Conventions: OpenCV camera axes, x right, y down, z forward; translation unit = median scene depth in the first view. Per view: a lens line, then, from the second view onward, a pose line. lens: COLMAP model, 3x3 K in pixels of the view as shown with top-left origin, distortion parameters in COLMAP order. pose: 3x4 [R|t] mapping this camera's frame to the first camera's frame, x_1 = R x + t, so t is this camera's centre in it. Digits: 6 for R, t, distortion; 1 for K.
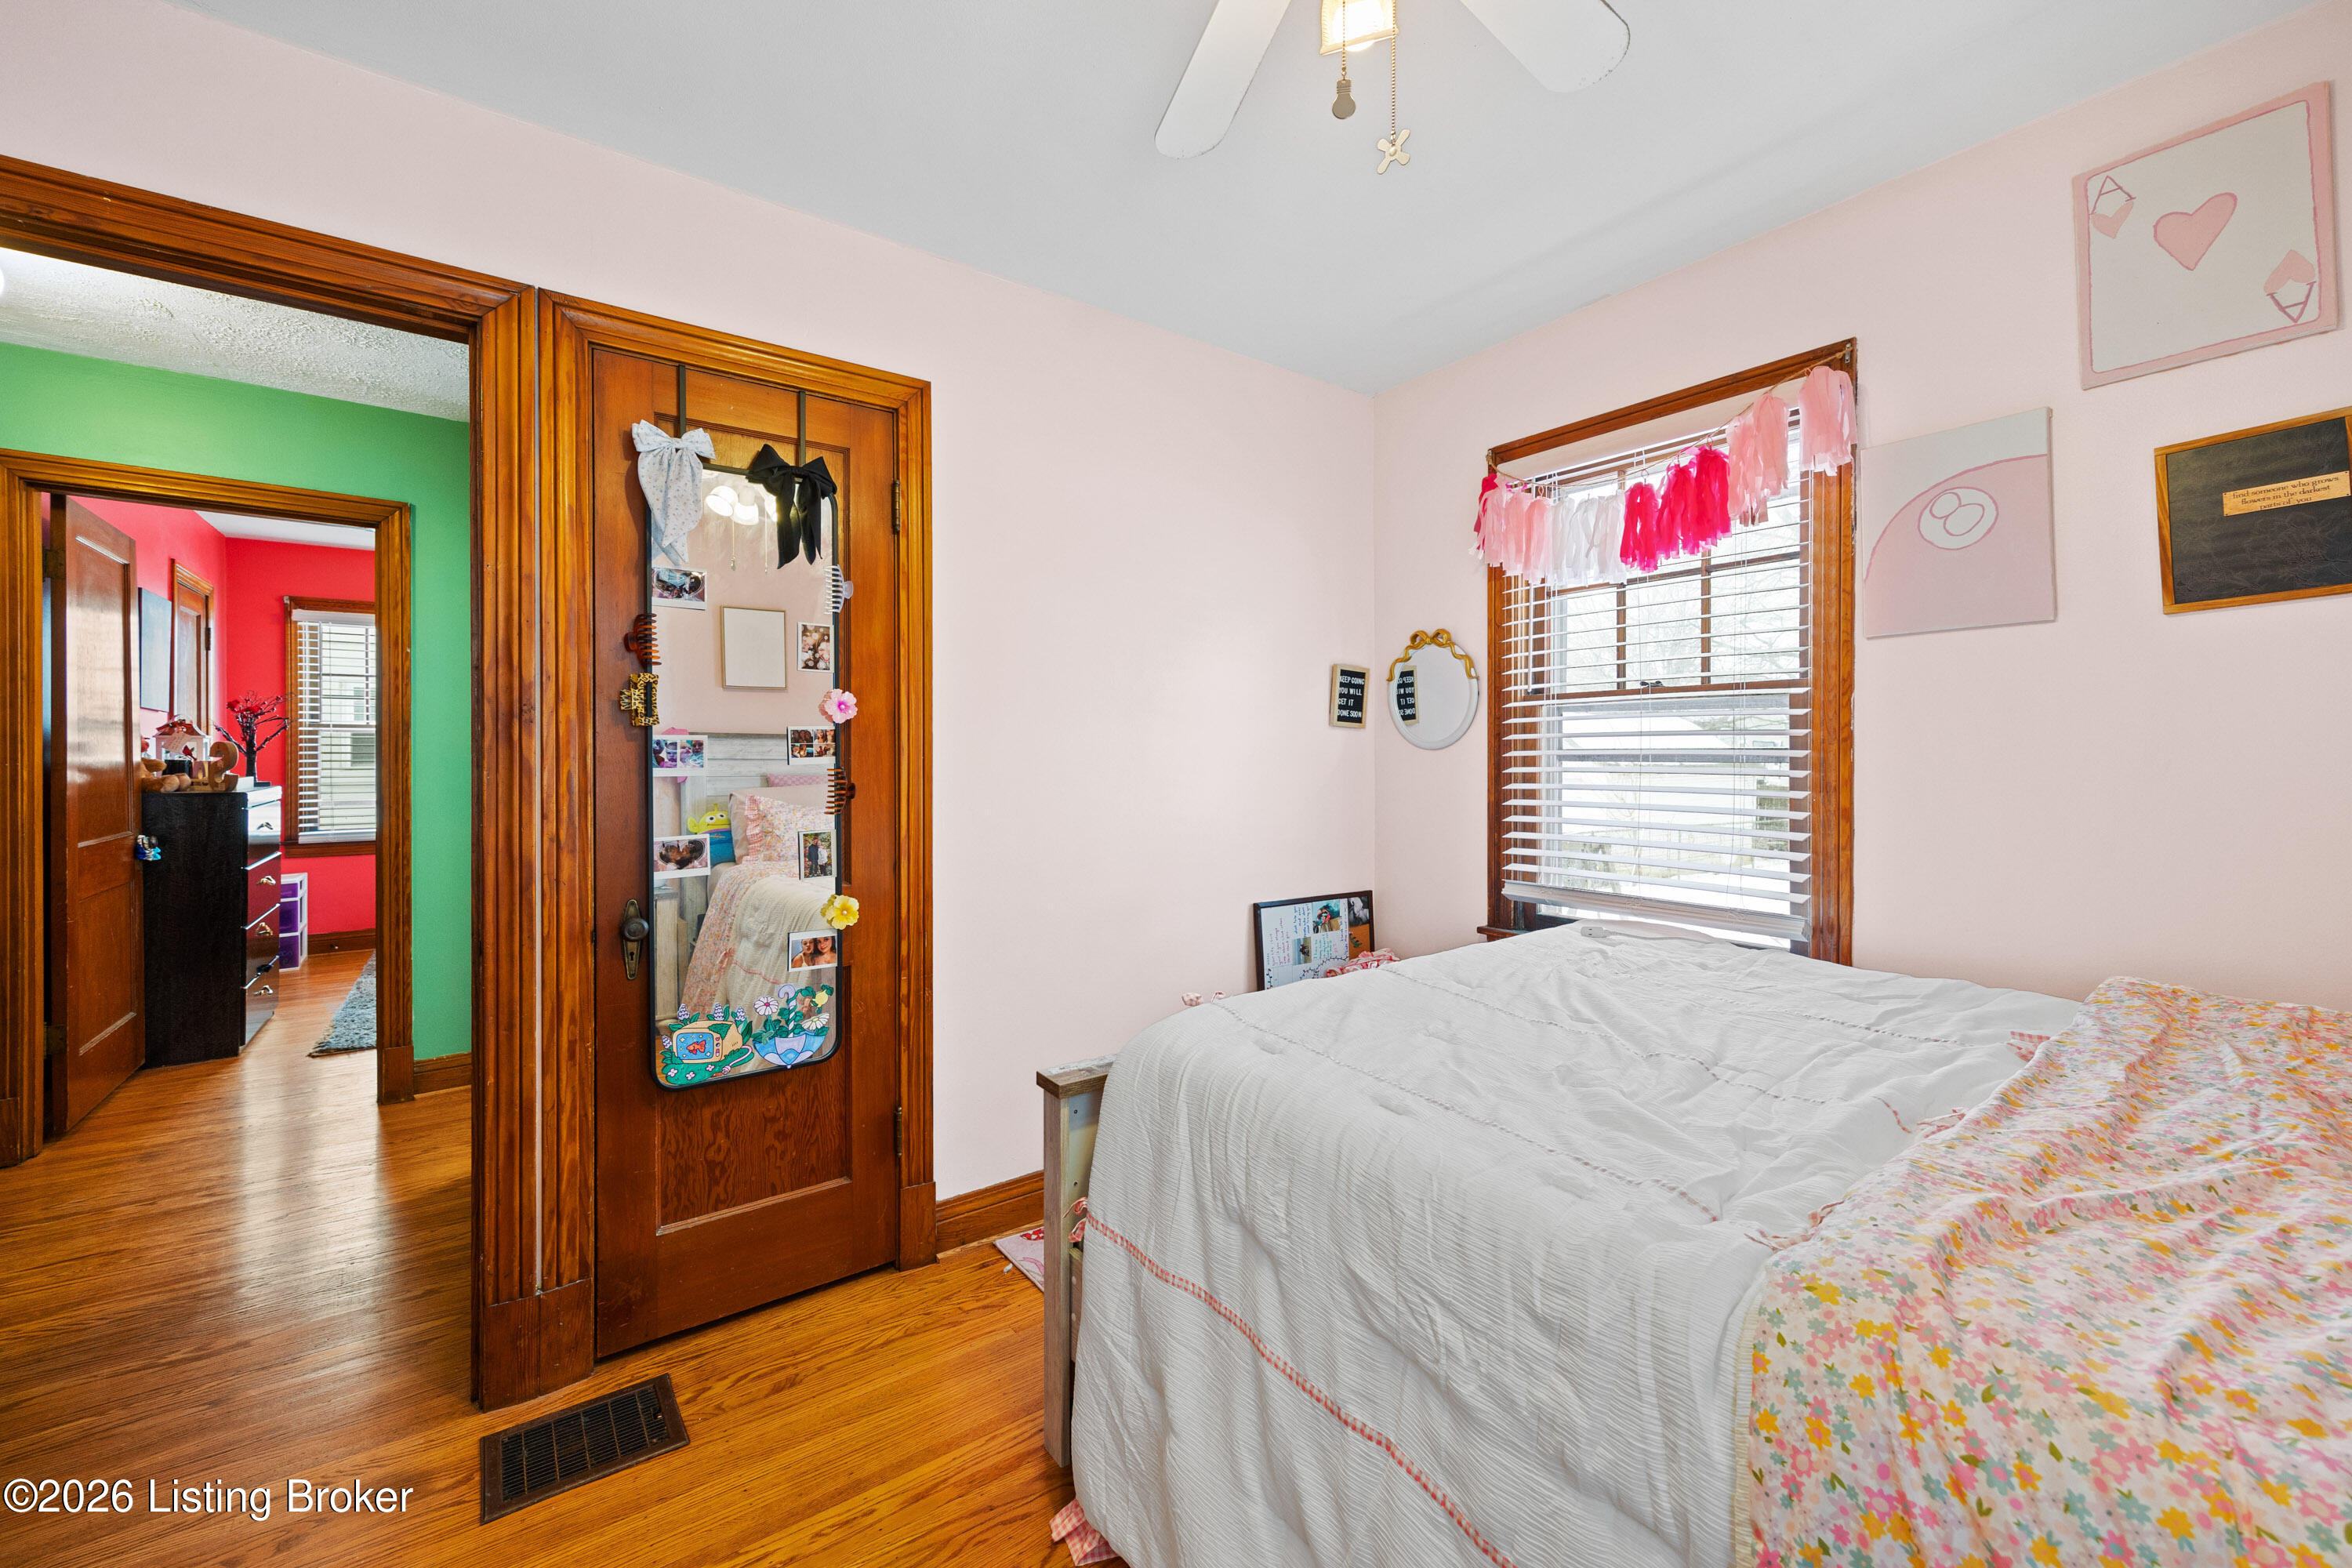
lens RADIAL K [[944.7, 0, 1177.7], [0, 944.7, 762.7], [0, 0, 1]] dist [0.000437, 0.000081]
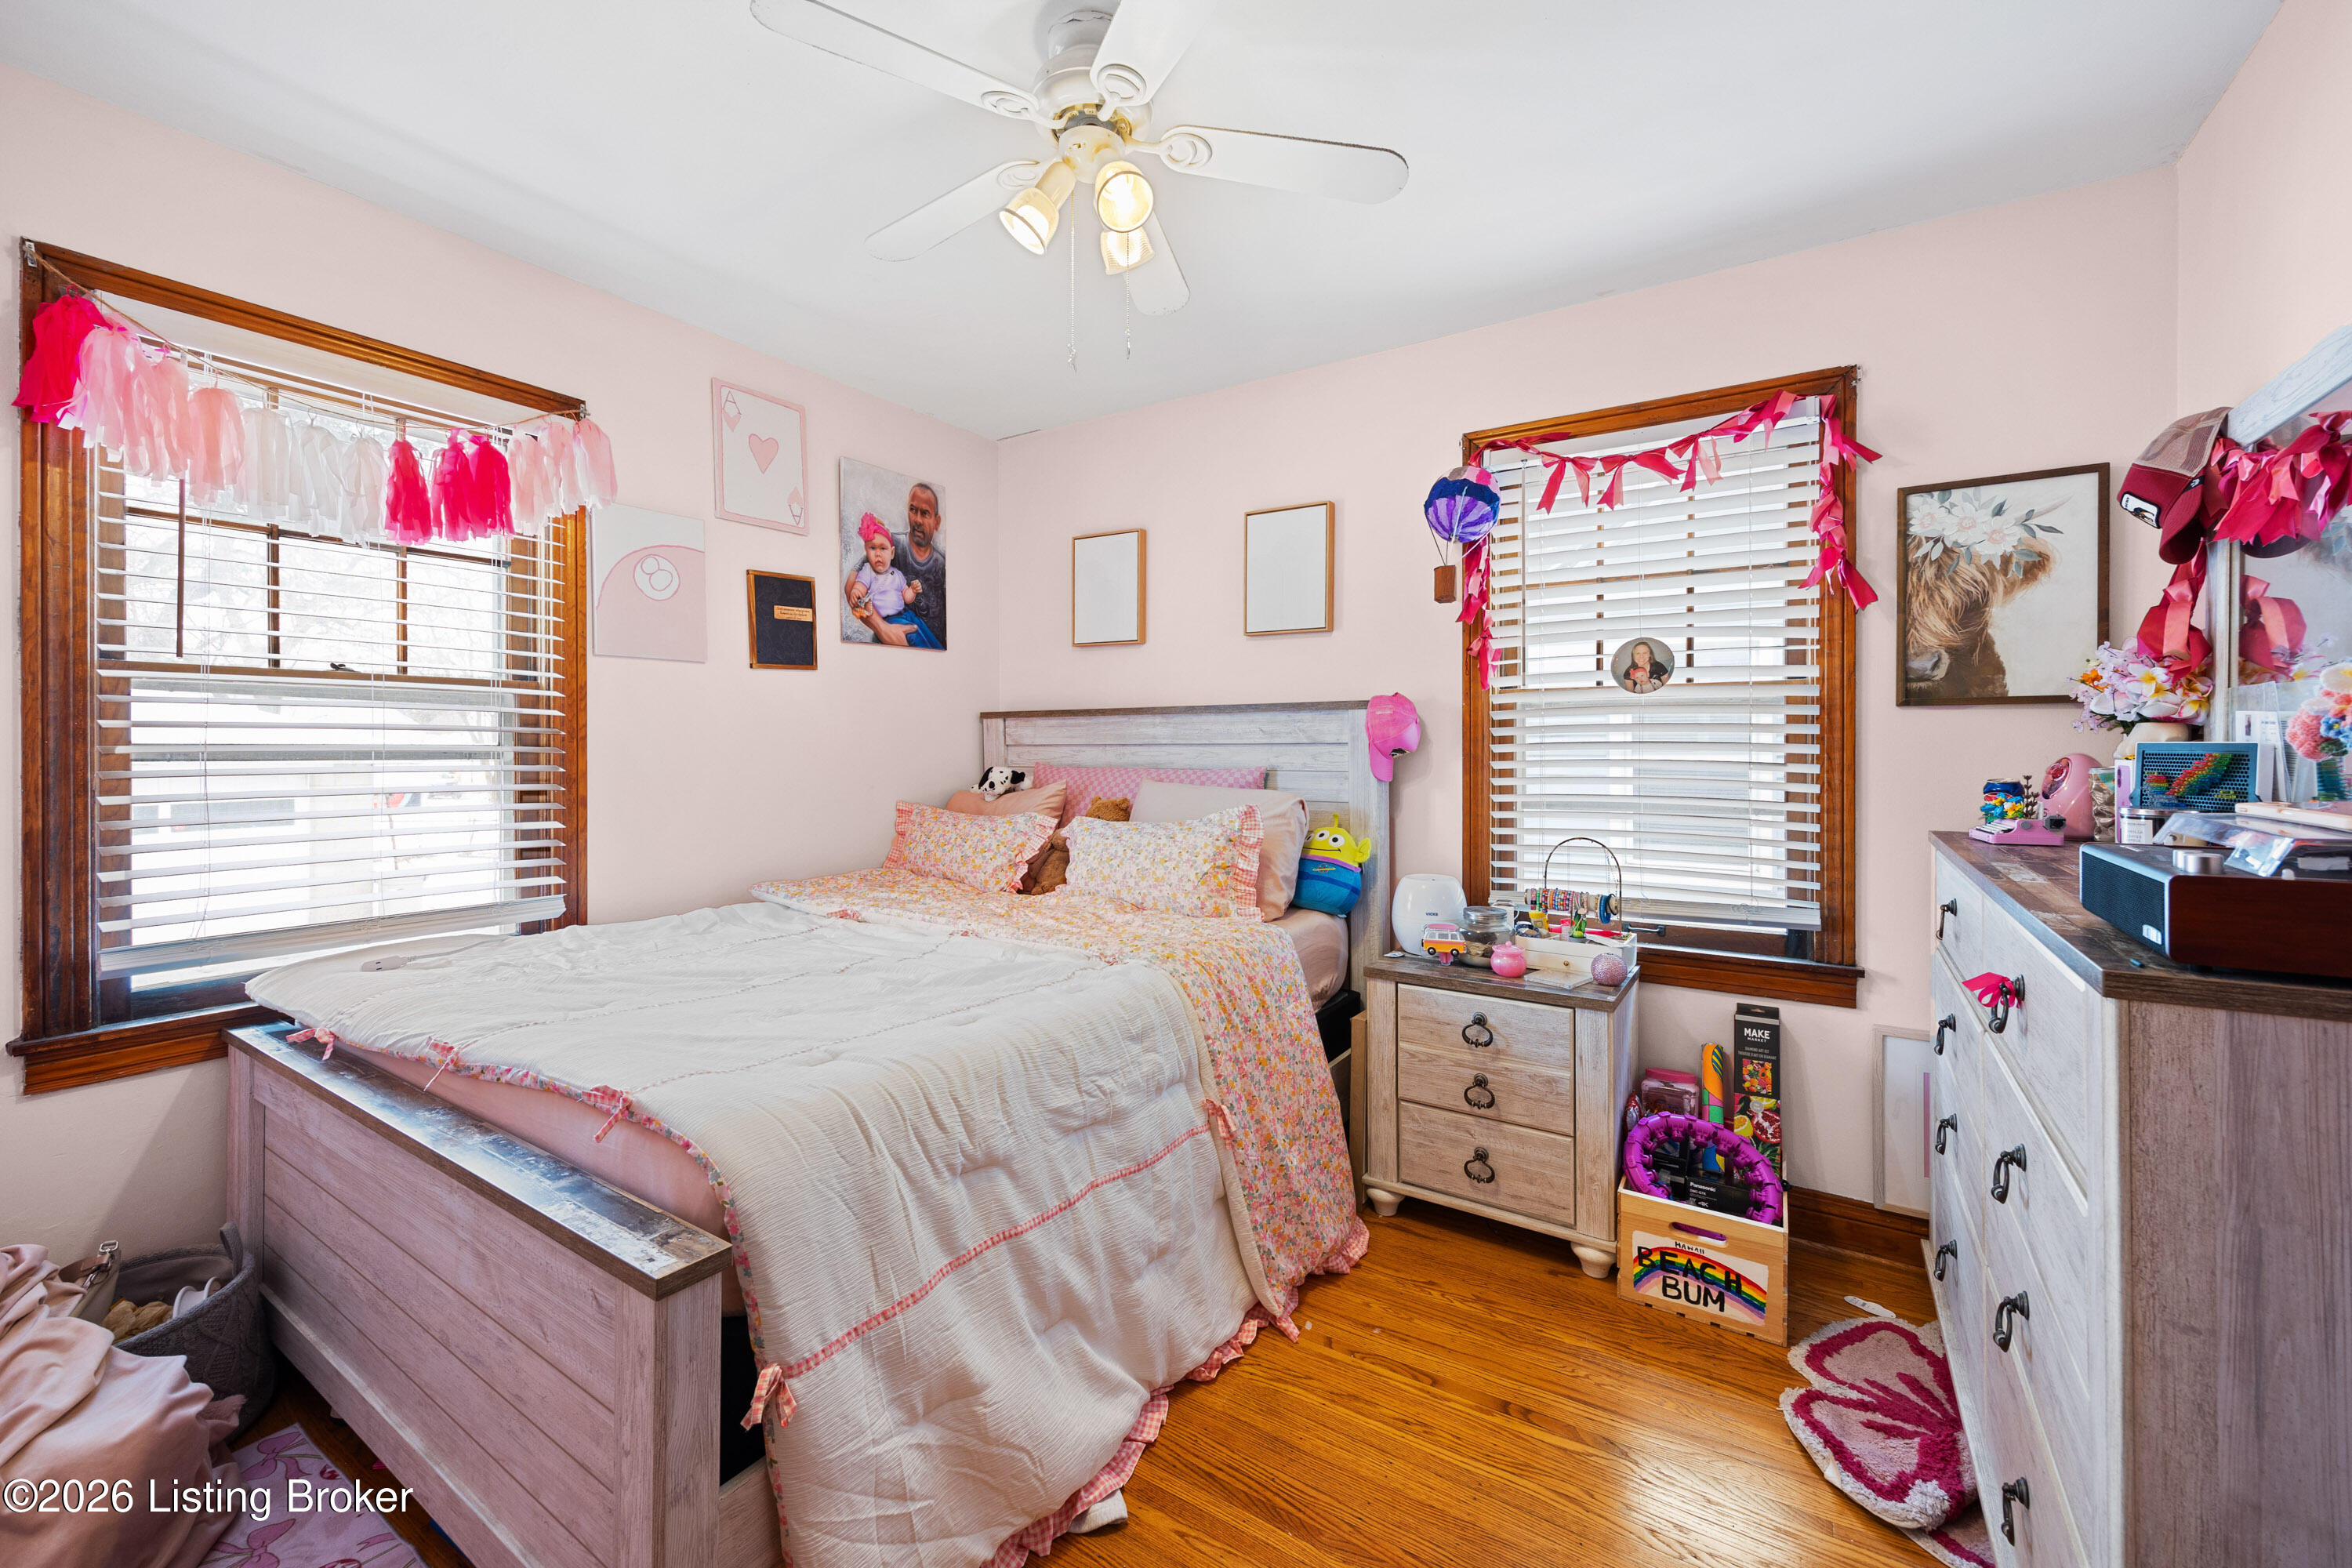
lens RADIAL K [[944.7, 0, 1177.7], [0, 944.7, 762.7], [0, 0, 1]] dist [0.000437, 0.000081]
pose [[-0.362437, -0.013984, 0.931904, -0.721794], [0.008291, 0.999799, 0.018227, -0.009819], [-0.931972, 0.014333, -0.362248, 0.791952]]
